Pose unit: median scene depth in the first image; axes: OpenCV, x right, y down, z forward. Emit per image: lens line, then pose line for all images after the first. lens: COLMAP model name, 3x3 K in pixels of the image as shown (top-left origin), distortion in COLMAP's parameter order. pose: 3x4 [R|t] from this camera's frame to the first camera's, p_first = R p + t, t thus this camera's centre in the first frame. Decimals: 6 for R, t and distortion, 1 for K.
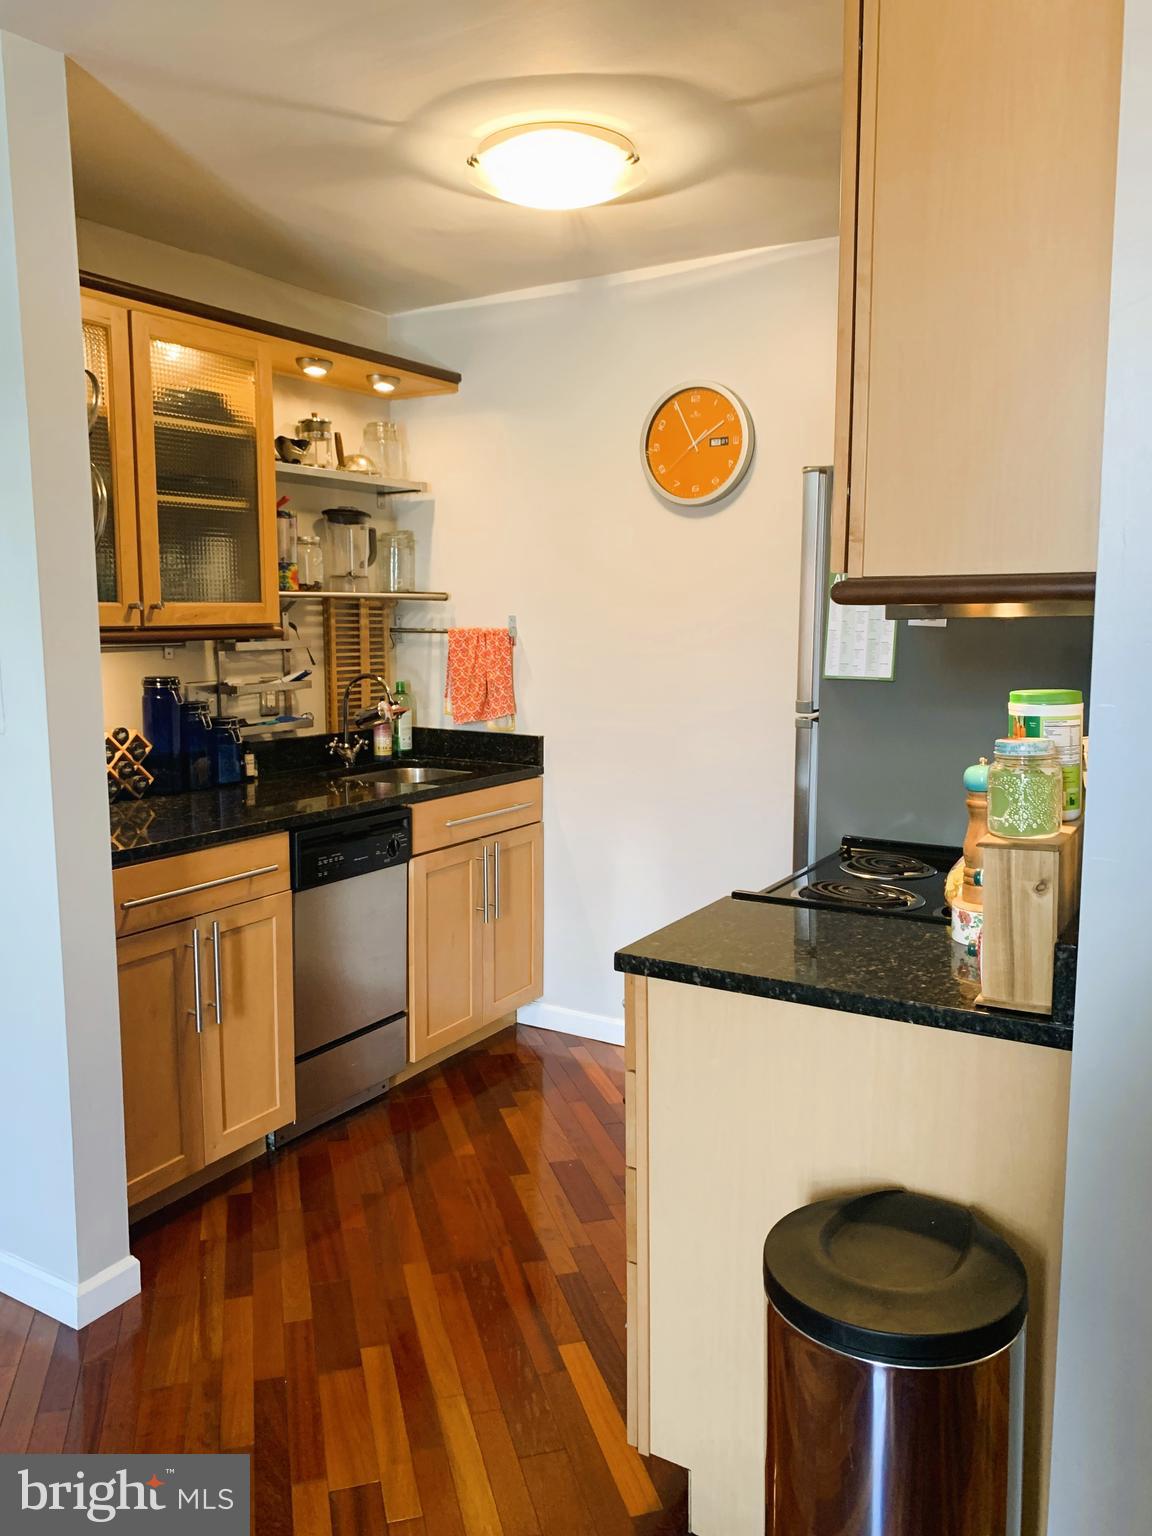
lens RADIAL K [[1145.2, 0, 581.0], [0, 1145.2, 762.1], [0, 0, 1]] dist [0.051551, -0.021563]
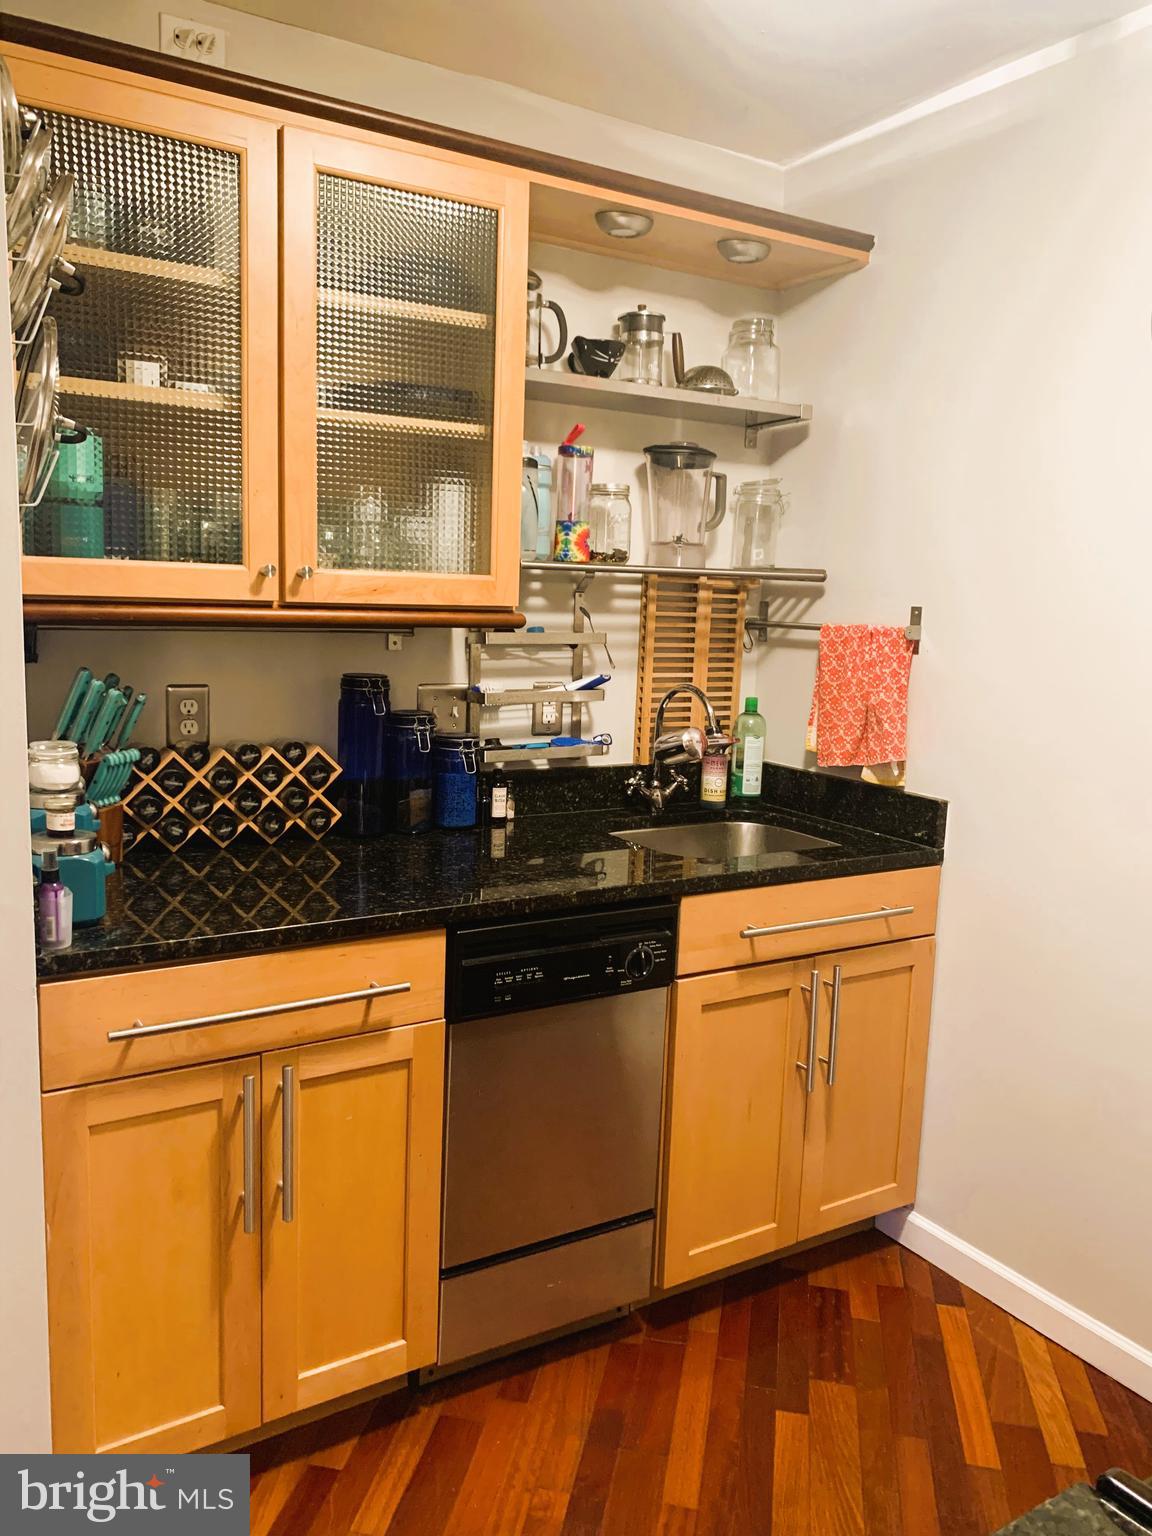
lens RADIAL K [[1145.2, 0, 567.7], [0, 1145.2, 772.2], [0, 0, 1]] dist [0.051551, -0.021563]
pose [[0.887755, 0.097735, -0.449820, 0.066838], [-0.090958, 0.995178, 0.036714, -0.044127], [0.451239, 0.008321, 0.892364, 0.358596]]
